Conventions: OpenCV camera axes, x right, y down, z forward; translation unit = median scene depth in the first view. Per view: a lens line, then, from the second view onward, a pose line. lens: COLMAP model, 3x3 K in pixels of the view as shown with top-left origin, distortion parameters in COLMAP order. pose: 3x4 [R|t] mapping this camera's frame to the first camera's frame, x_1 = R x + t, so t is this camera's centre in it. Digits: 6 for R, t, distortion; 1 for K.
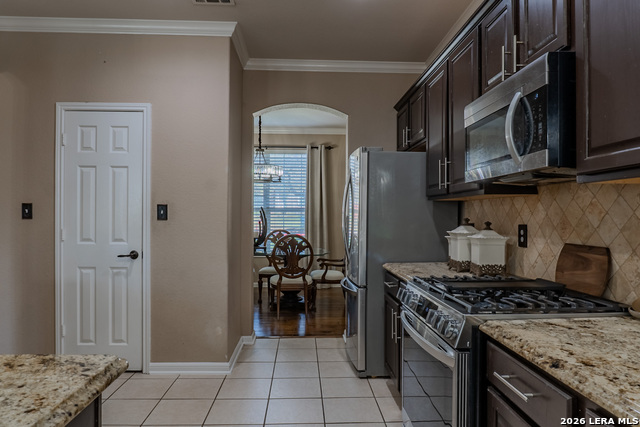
lens RADIAL K [[439.6, 0, 328.4], [0, 439.6, 213.5], [0, 0, 1]] dist [-0.018194, 0.006788]
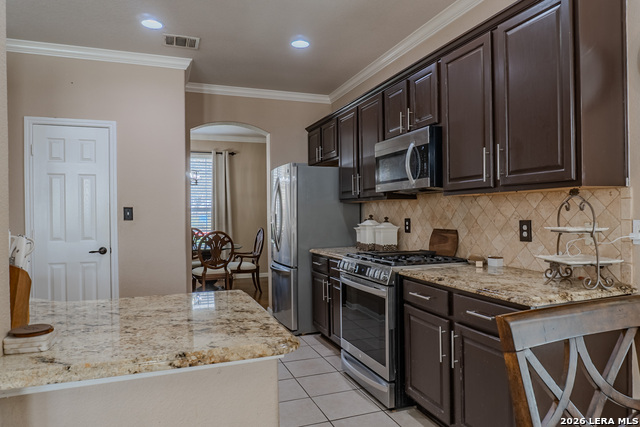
lens RADIAL K [[439.6, 0, 344.0], [0, 439.6, 212.3], [0, 0, 1]] dist [-0.018194, 0.006788]
pose [[0.942801, -0.013163, 0.333095, -0.226688], [0.012413, 0.999913, 0.004379, -0.005064], [-0.333124, 0.000006, 0.942883, -0.314165]]
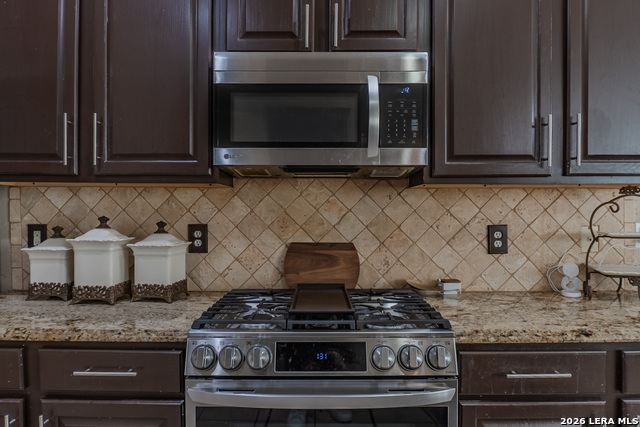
lens RADIAL K [[439.6, 0, 320.3], [0, 439.6, 213.4], [0, 0, 1]] dist [-0.018194, 0.006788]
pose [[0.024937, -0.006968, 0.999665, -0.247666], [-0.008297, 0.999940, 0.007177, -0.000901], [-0.999655, -0.008473, 0.024877, 0.579532]]
